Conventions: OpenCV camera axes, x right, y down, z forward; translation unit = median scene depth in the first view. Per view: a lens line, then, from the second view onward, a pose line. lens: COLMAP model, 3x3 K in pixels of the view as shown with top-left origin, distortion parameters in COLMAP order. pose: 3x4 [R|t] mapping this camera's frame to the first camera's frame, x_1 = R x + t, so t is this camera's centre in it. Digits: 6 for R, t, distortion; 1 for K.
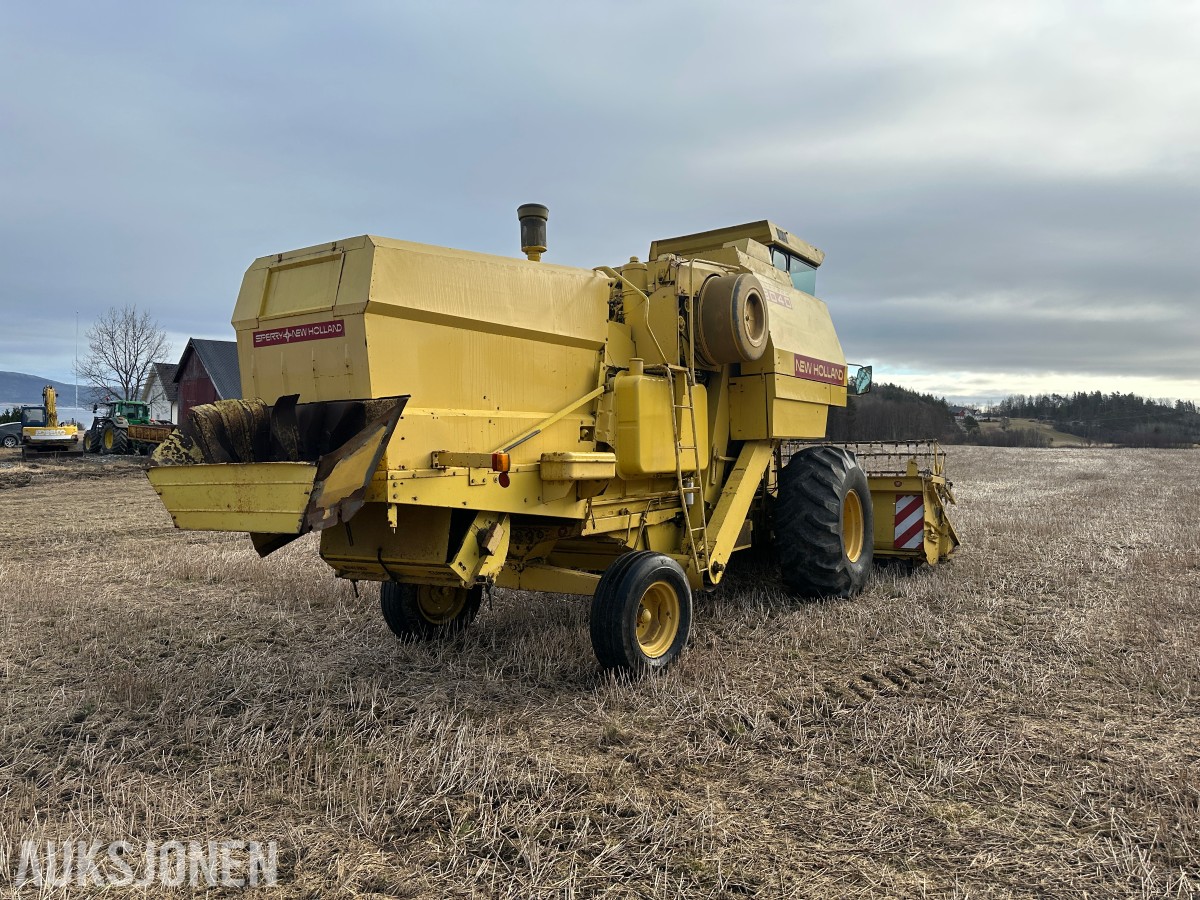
lens RADIAL K [[857.7, 0, 600.0], [0, 857.7, 450.0], [0, 0, 1]] dist [0.078938, -0.099425]
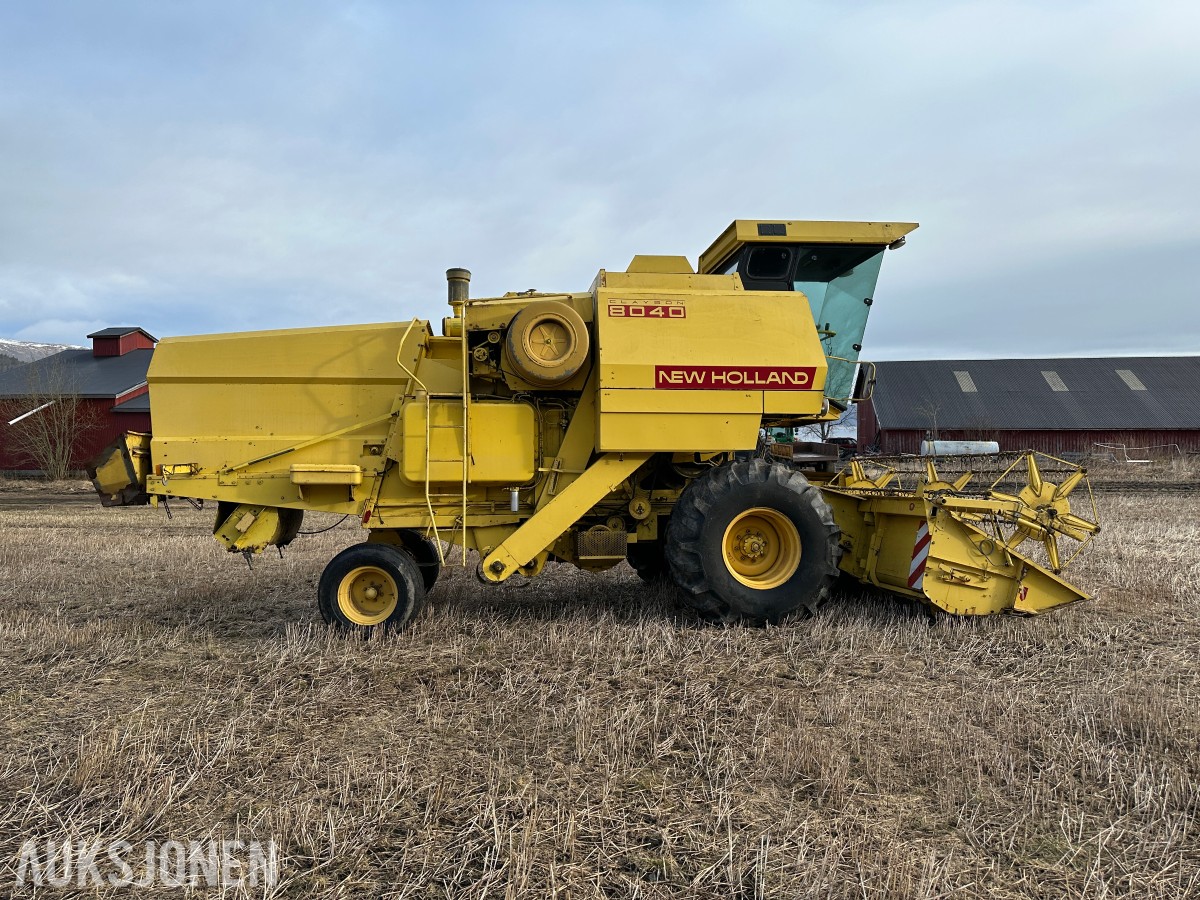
lens RADIAL K [[857.7, 0, 600.0], [0, 857.7, 450.0], [0, 0, 1]] dist [0.078938, -0.099425]
pose [[0.649395, -0.010893, -0.760374, 1.421137], [-0.001911, 0.999871, -0.015956, 0.000990], [0.760449, 0.011815, 0.649290, 0.481716]]
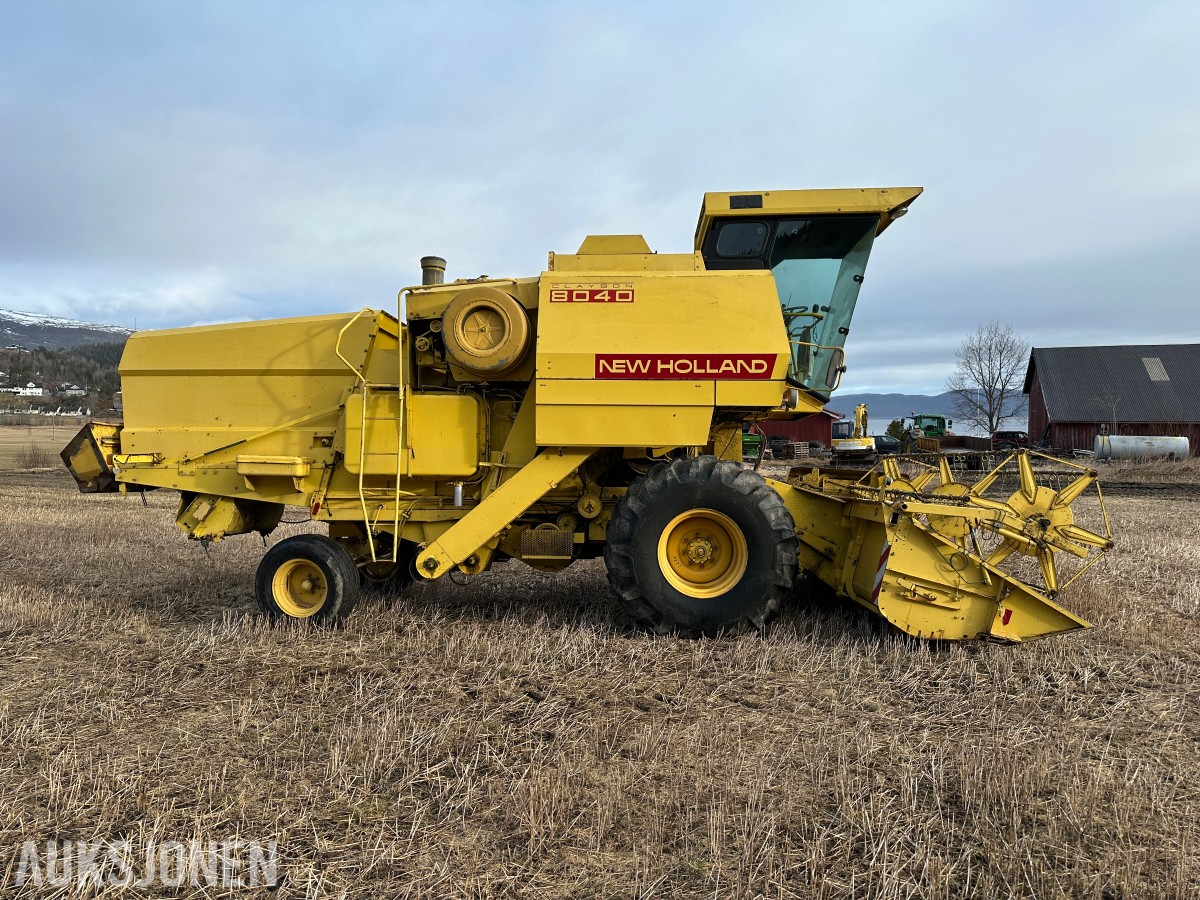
lens RADIAL K [[859.5, 0, 599.7], [0, 859.5, 456.7], [0, 0, 1]] dist [0.089743, -0.125611]
pose [[0.487587, 0.009444, -0.873023, 1.572765], [-0.013752, 0.999901, 0.003136, -0.008064], [0.872966, 0.010476, 0.487669, 0.851940]]
